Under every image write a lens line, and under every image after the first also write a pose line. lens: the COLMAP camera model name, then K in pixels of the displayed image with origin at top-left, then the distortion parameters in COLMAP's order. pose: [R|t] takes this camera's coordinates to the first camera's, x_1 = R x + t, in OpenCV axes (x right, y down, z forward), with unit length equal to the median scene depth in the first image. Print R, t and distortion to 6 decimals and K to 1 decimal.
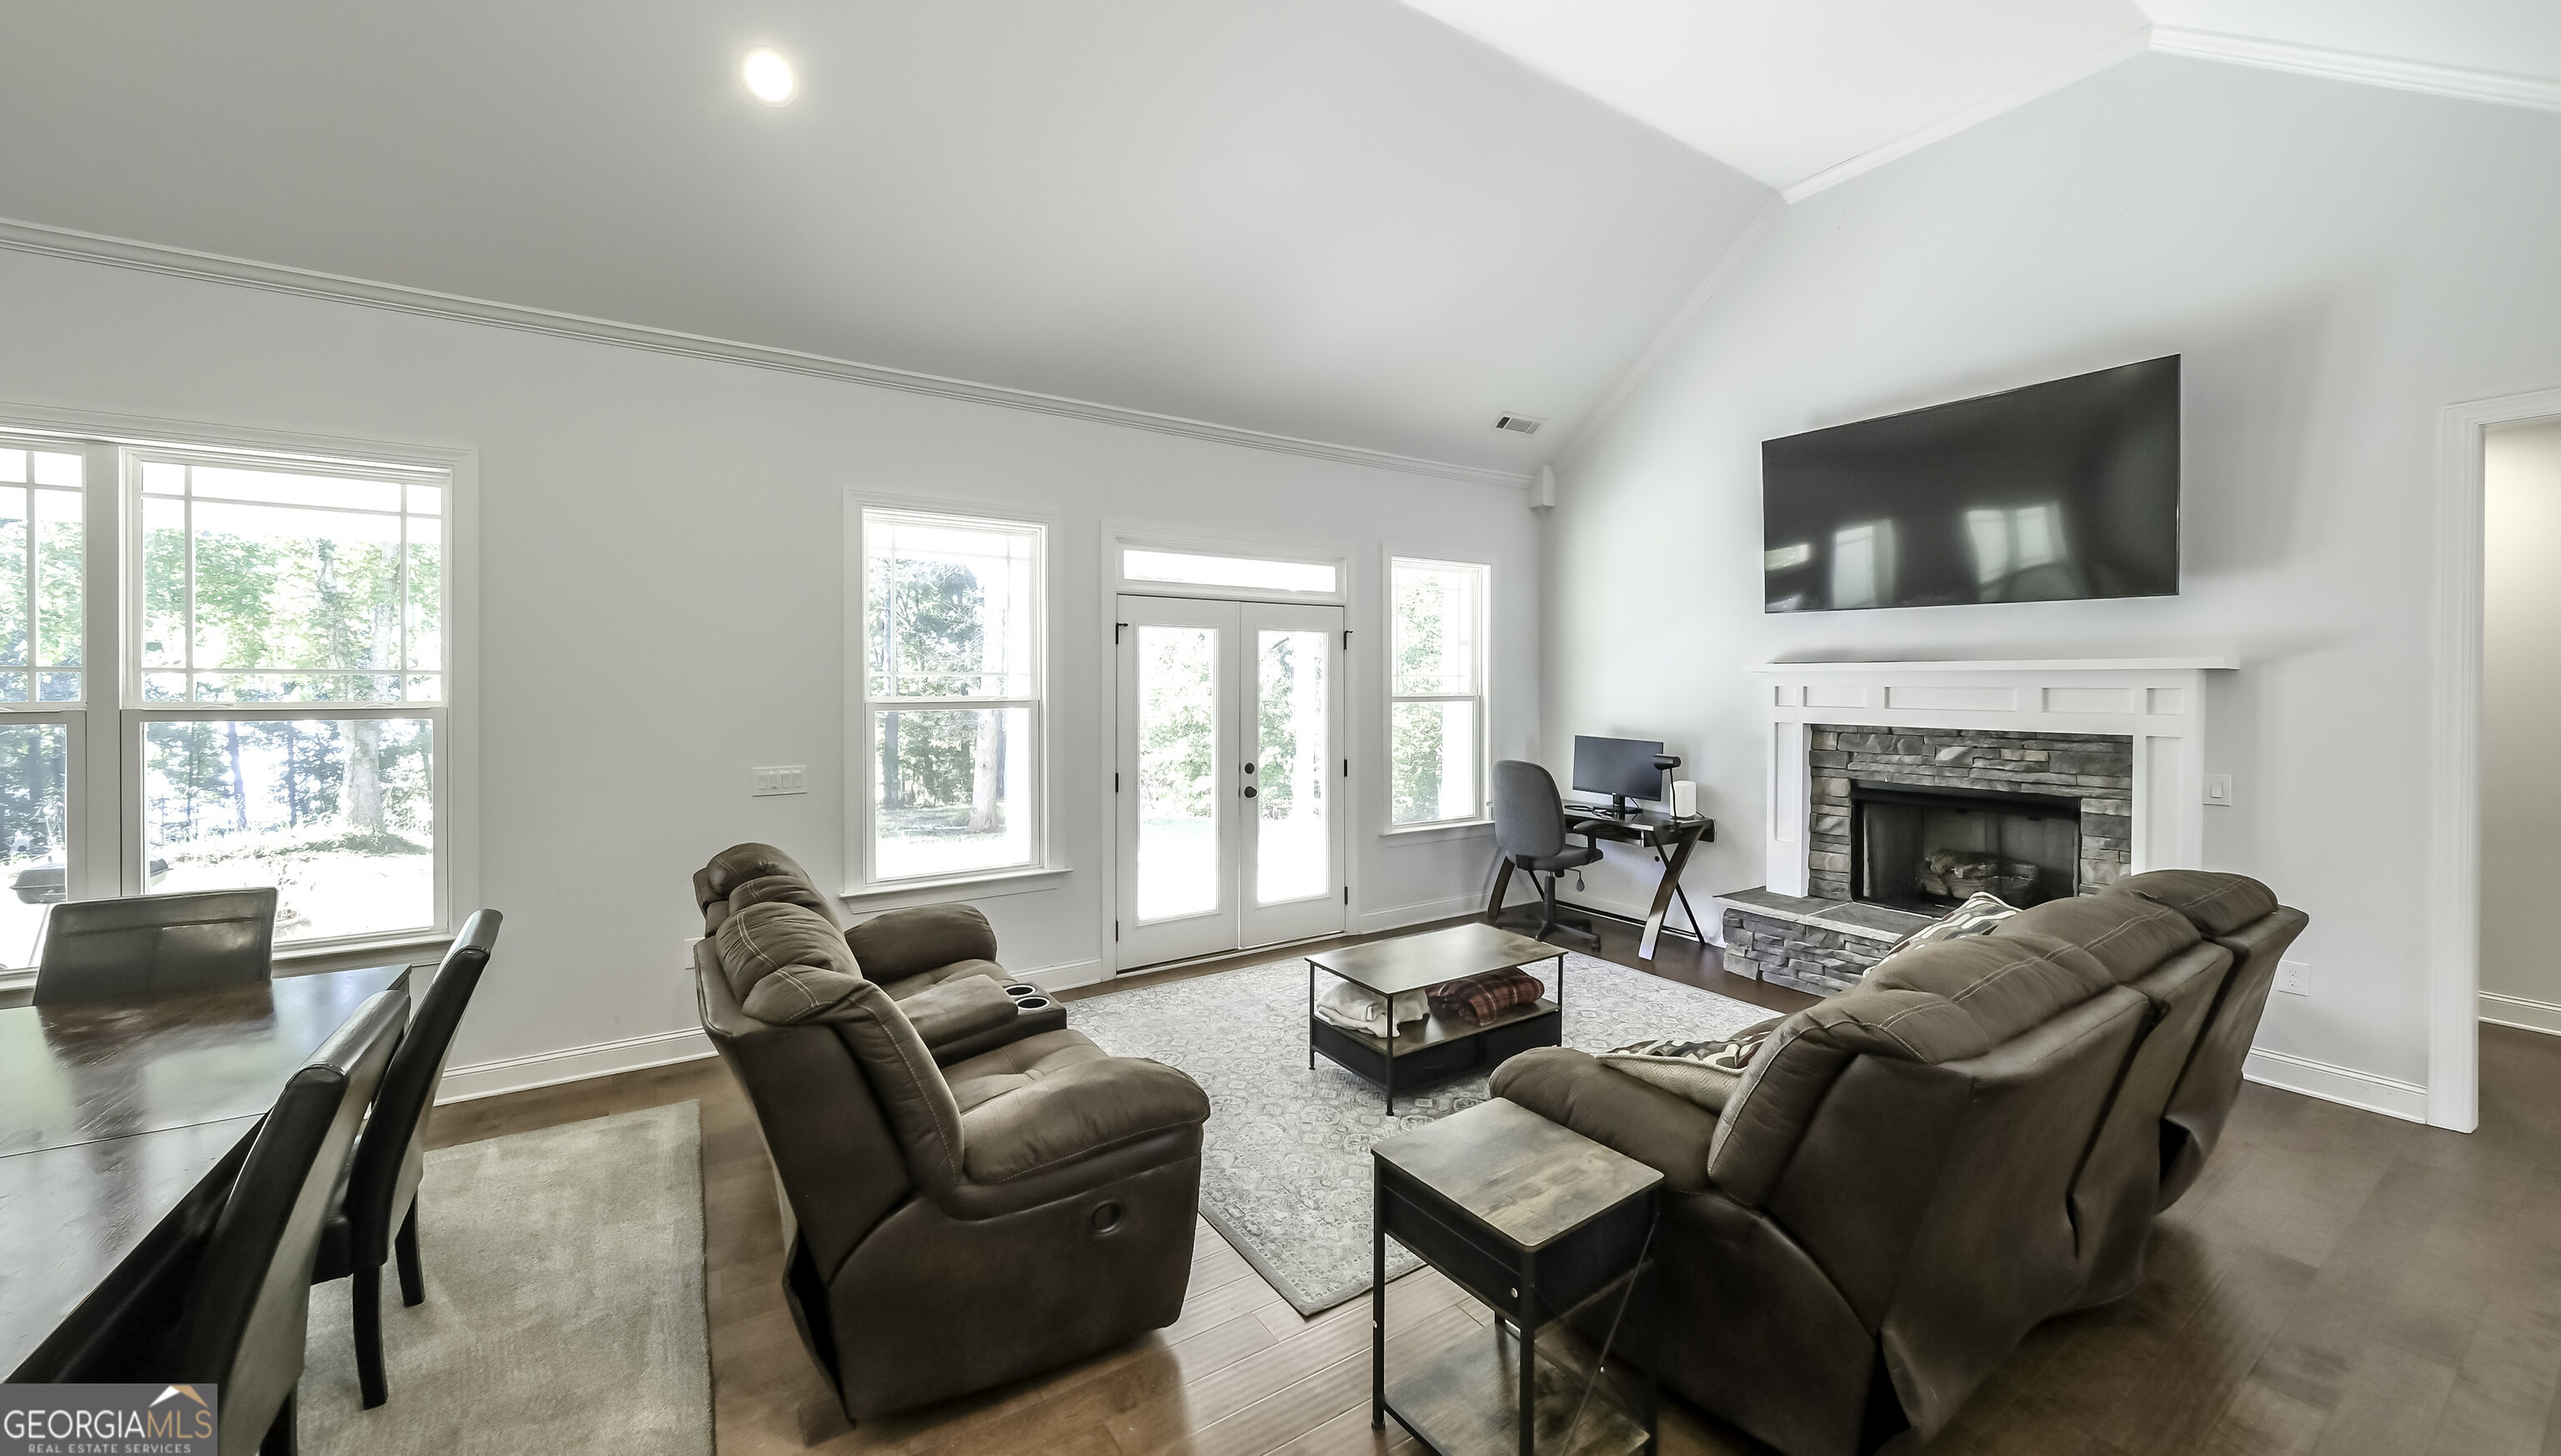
lens RADIAL K [[893.8, 0, 1242.5], [0, 893.8, 703.2], [0, 0, 1]] dist [-0.005152, 0.001254]
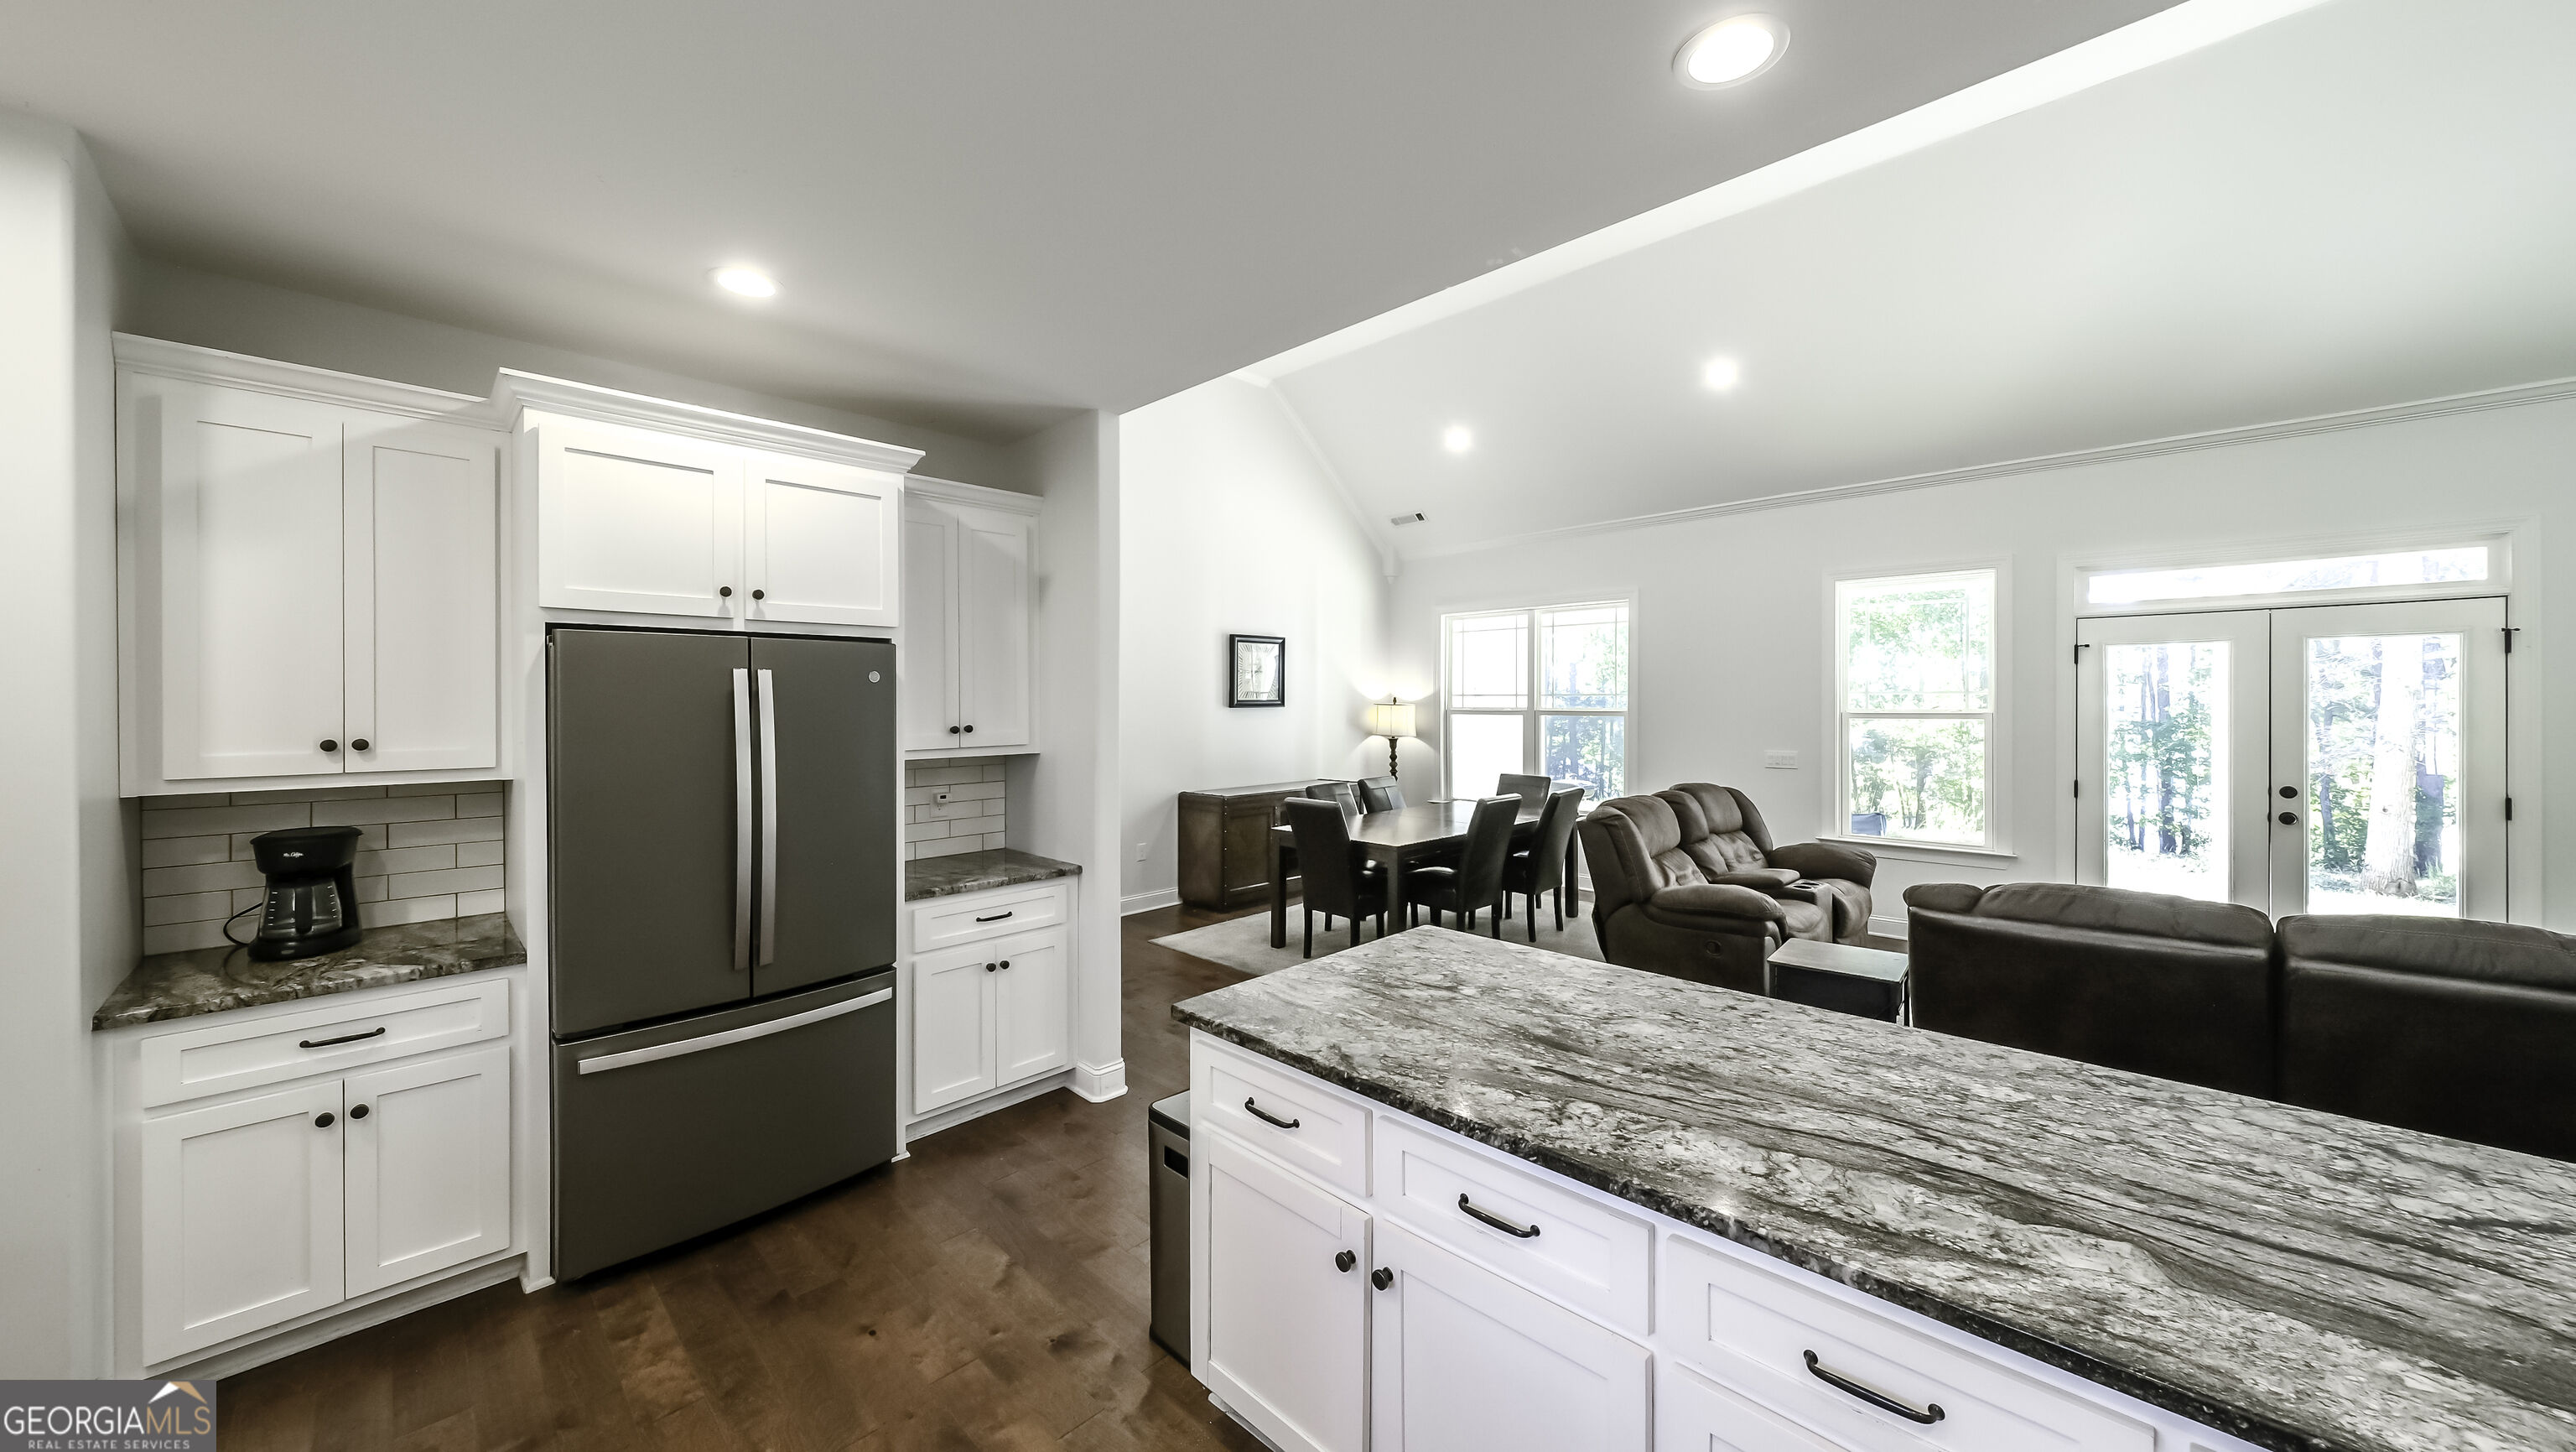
lens RADIAL K [[899.3, 0, 1286.4], [0, 899.3, 703.6], [0, 0, 1]] dist [-0.005152, 0.001254]
pose [[0.243573, 0.001336, -0.969882, 0.710251], [-0.020093, 0.999791, -0.003669, 0.007722], [0.969674, 0.020382, 0.243549, -0.220026]]
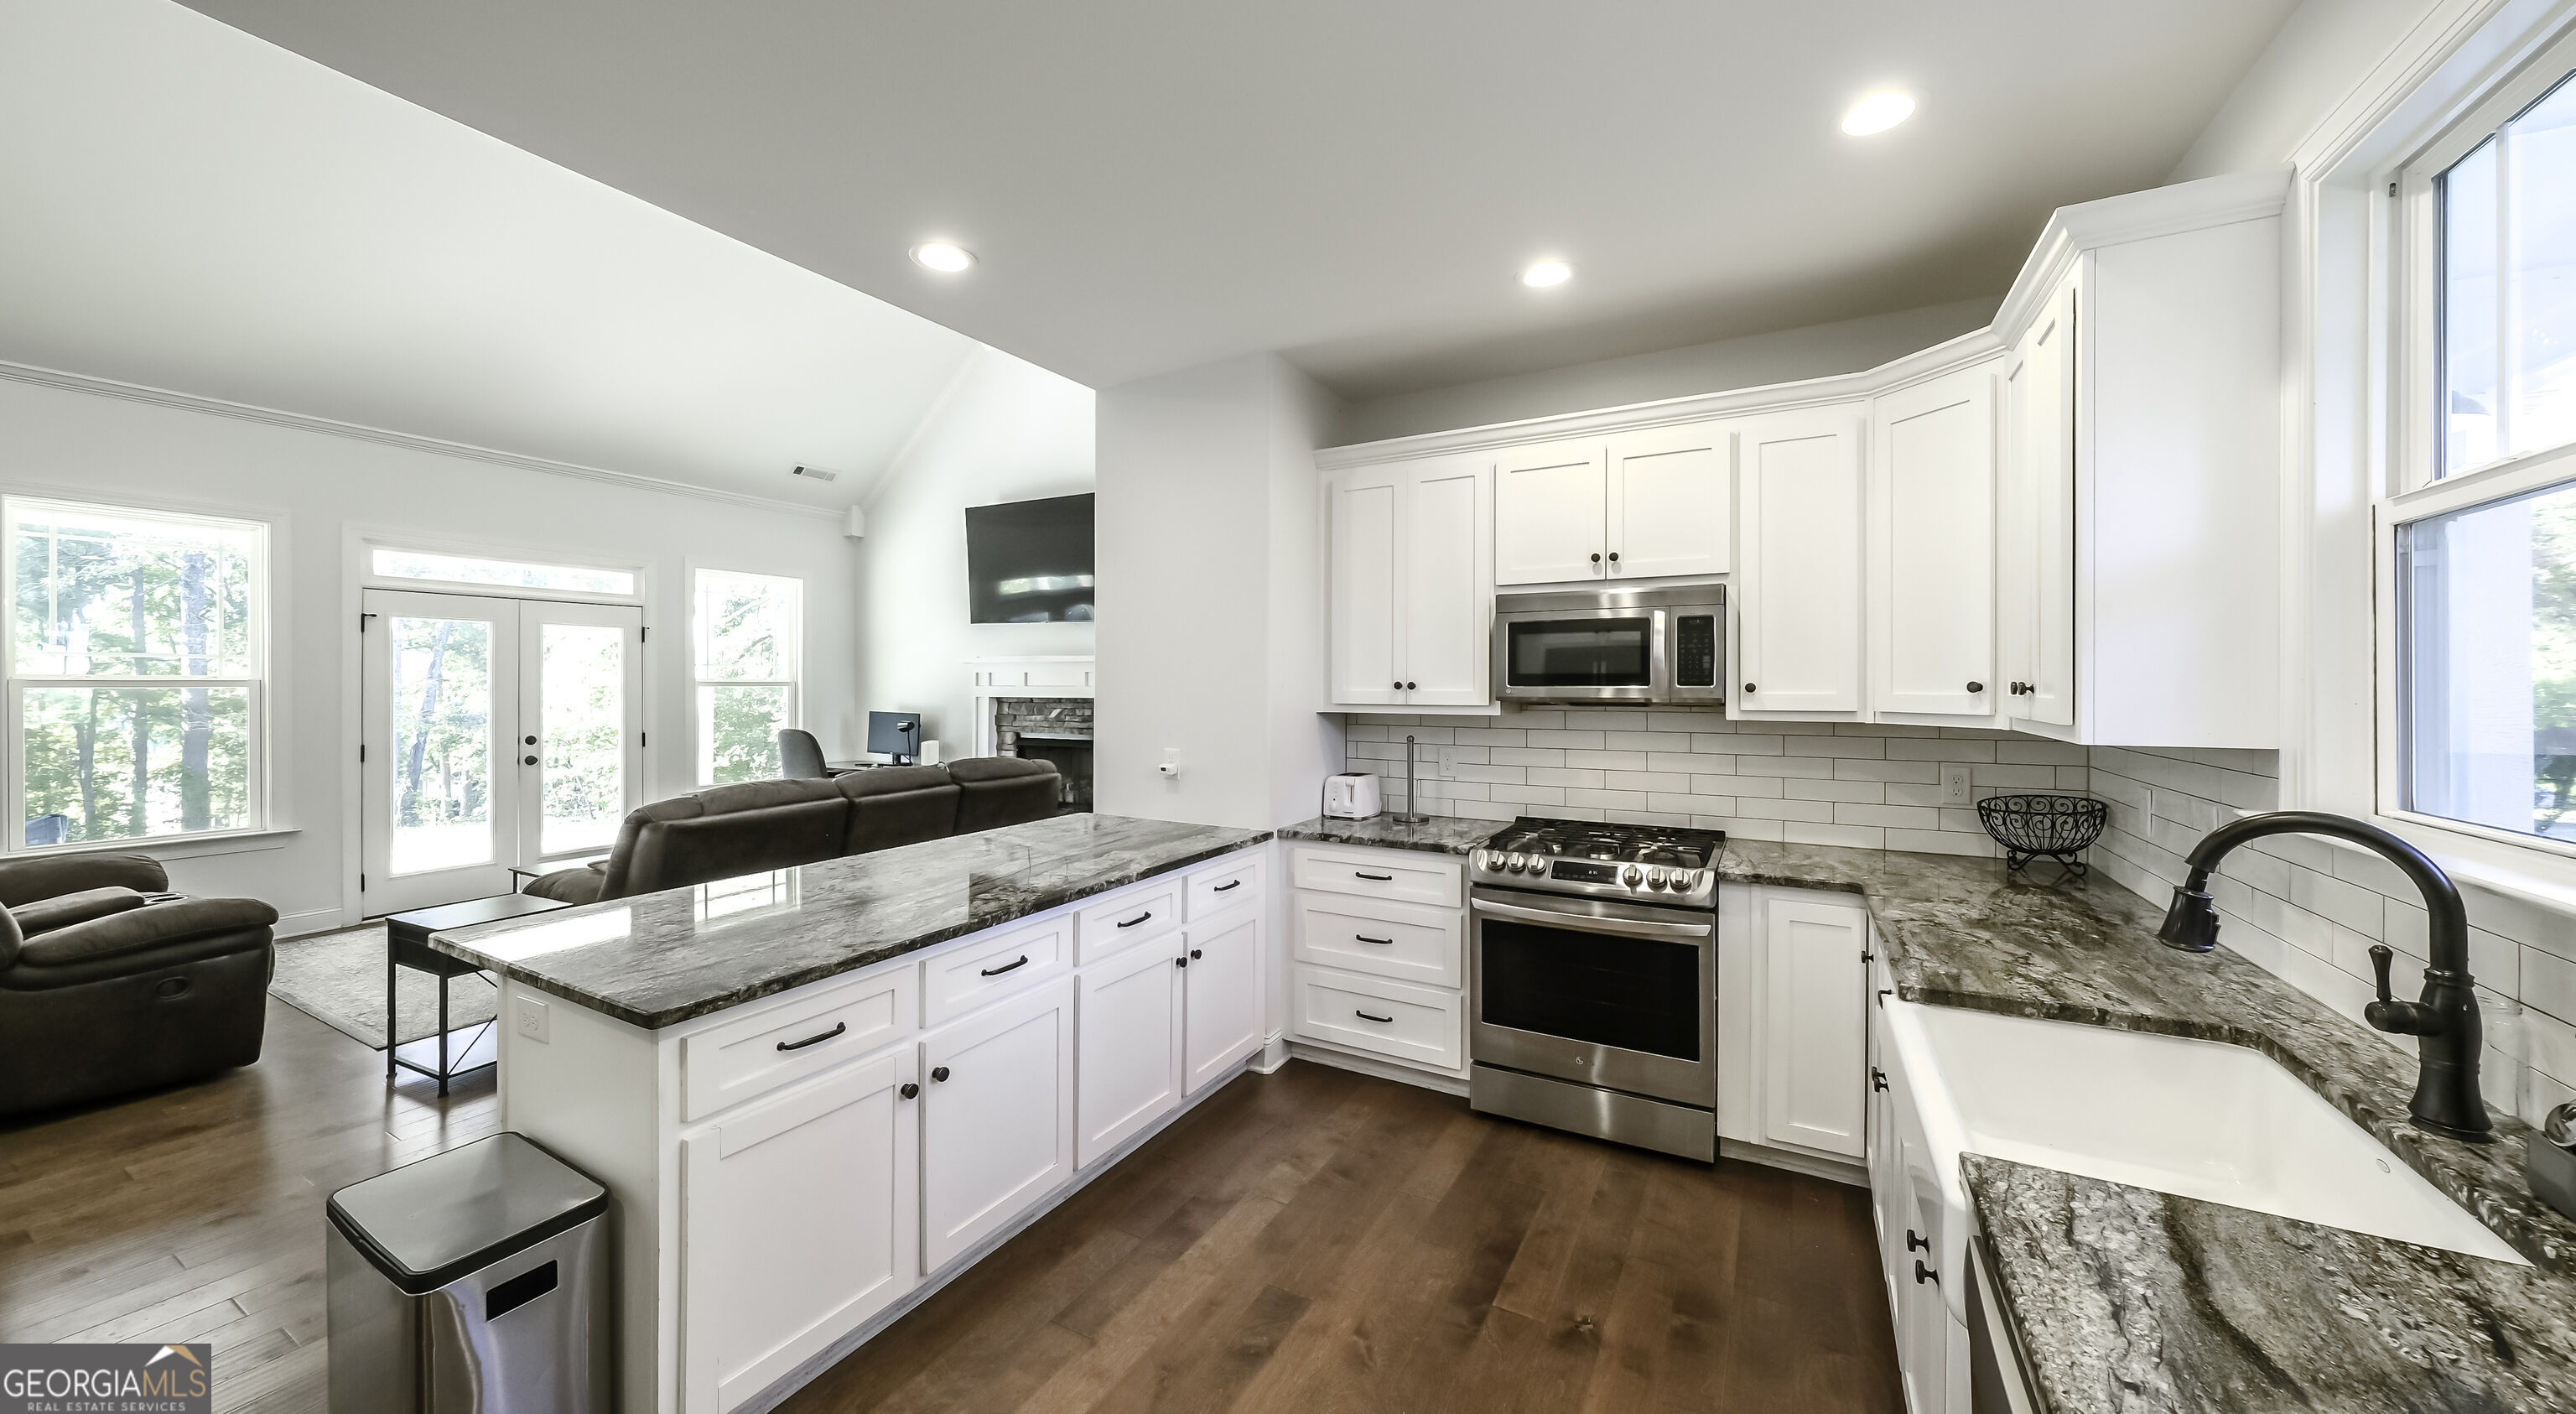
lens RADIAL K [[894.8, 0, 1279.6], [0, 894.8, 685.0], [0, 0, 1]] dist [0.001152, -0.000143]
pose [[0.871752, -0.001177, 0.489946, 0.325458], [0.010684, 0.999805, -0.016607, 0.033568], [-0.489831, 0.019711, 0.871595, -0.579513]]
